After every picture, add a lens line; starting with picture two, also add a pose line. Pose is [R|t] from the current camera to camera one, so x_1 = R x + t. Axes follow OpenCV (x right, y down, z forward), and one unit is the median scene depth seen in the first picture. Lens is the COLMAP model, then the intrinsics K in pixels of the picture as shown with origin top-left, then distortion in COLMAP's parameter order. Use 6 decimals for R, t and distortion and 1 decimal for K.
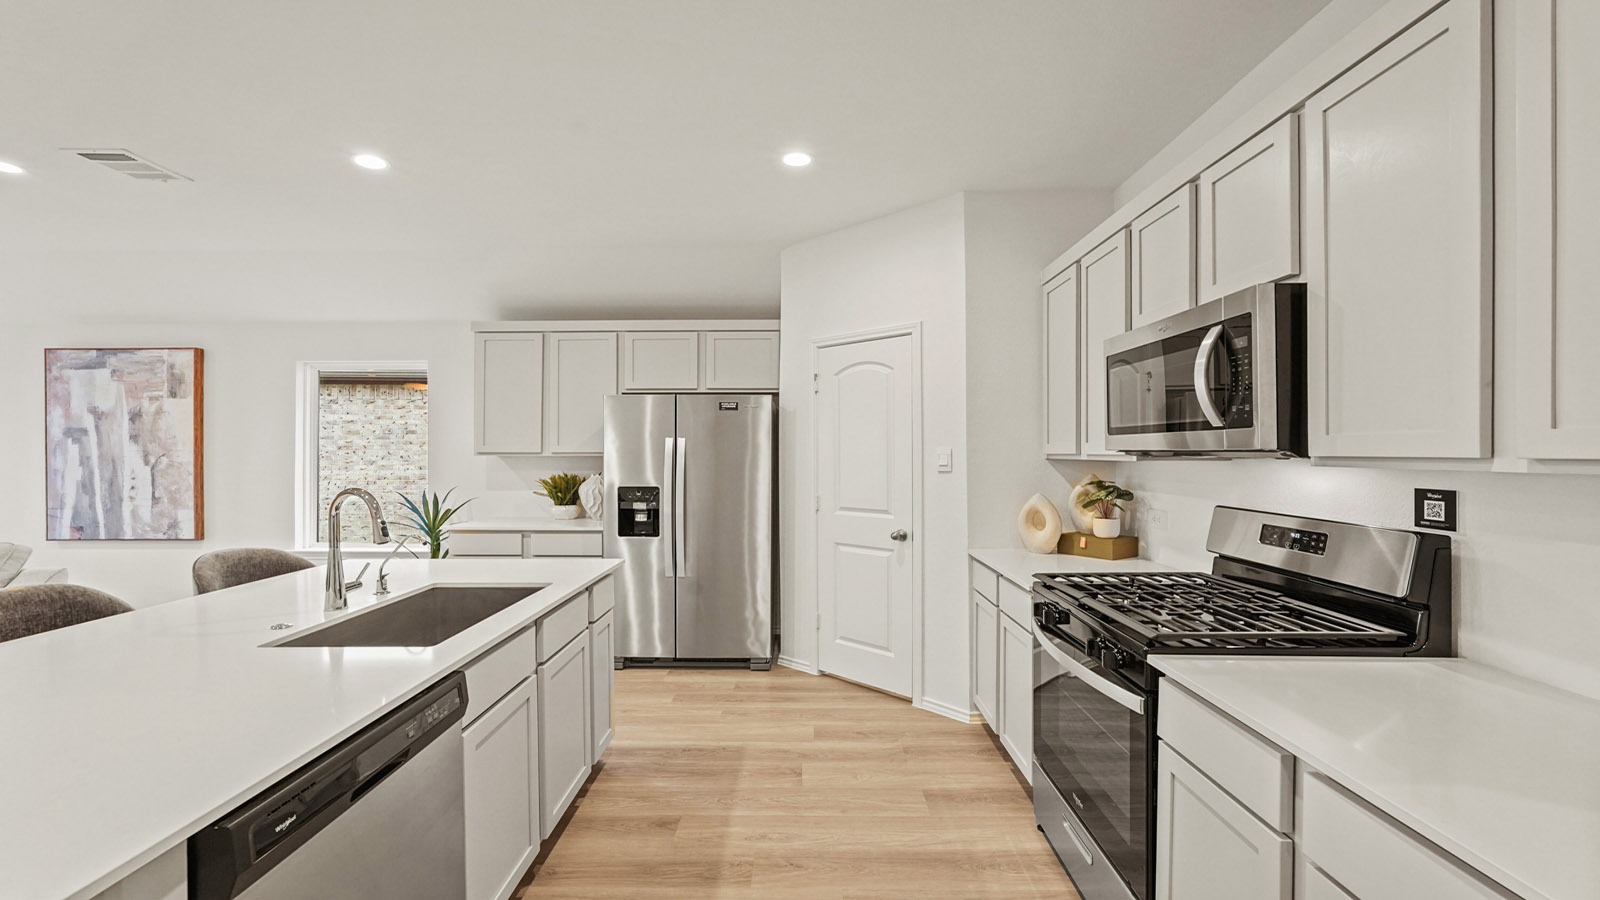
lens RADIAL K [[709.5, 0, 800.0], [0, 709.5, 450.0], [0, 0, 1]] dist [-0.001269, -0.000062]
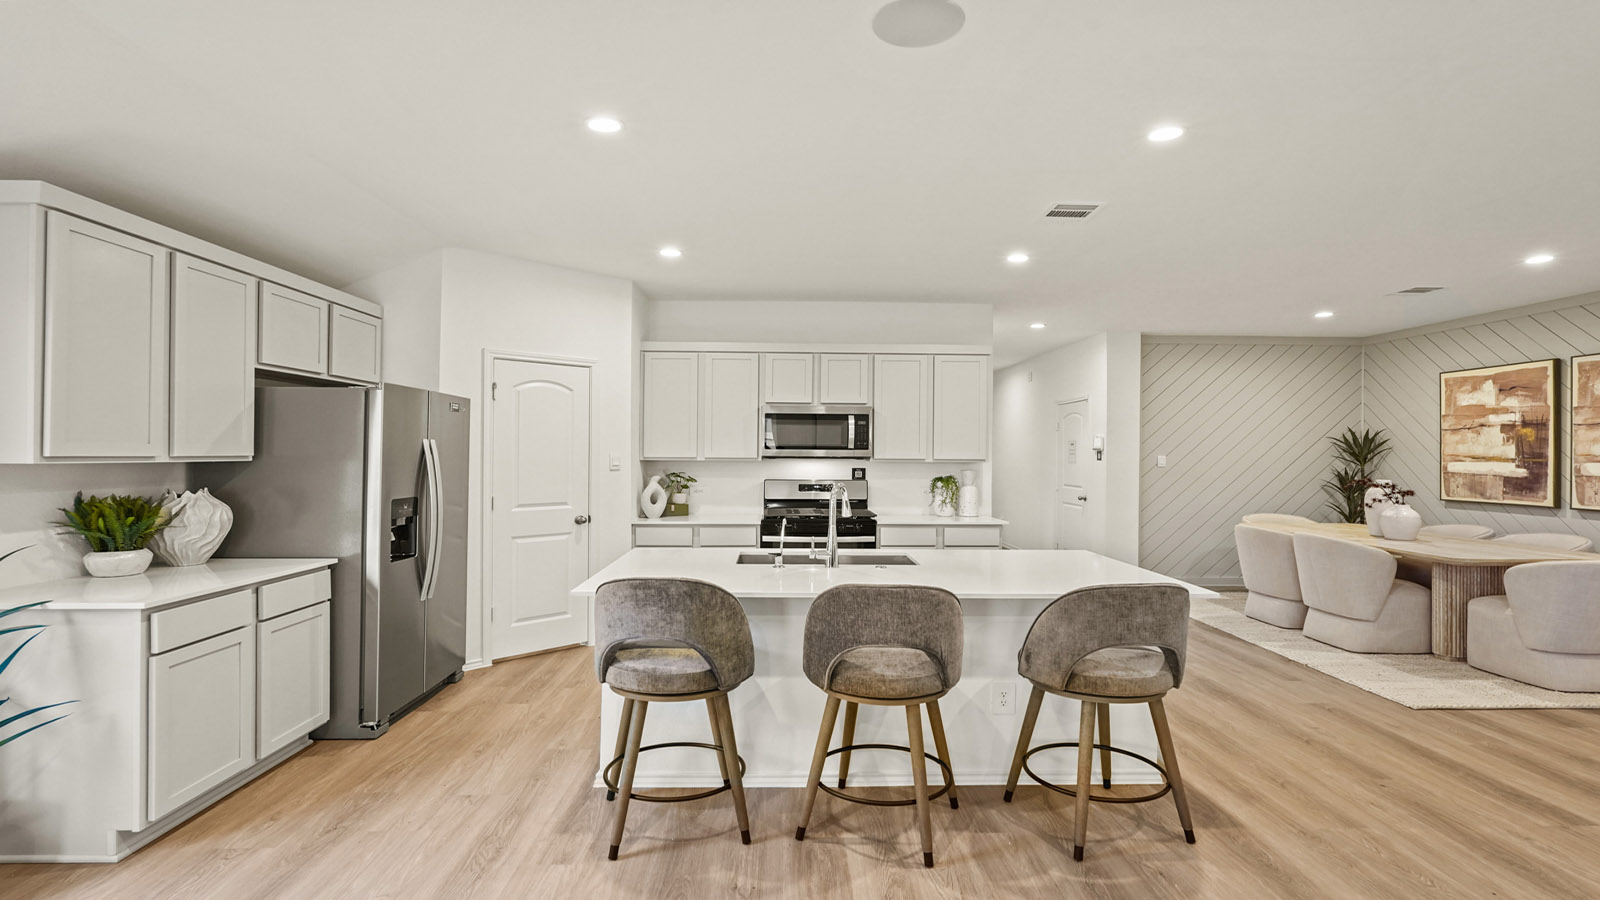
lens RADIAL K [[709.5, 0, 800.0], [0, 709.5, 450.0], [0, 0, 1]] dist [-0.001269, -0.000062]
pose [[-0.017201, 0.012482, 0.999774, -1.168666], [-0.005936, 0.999903, -0.012586, 0.006114], [-0.999834, -0.006151, -0.017125, 0.620719]]
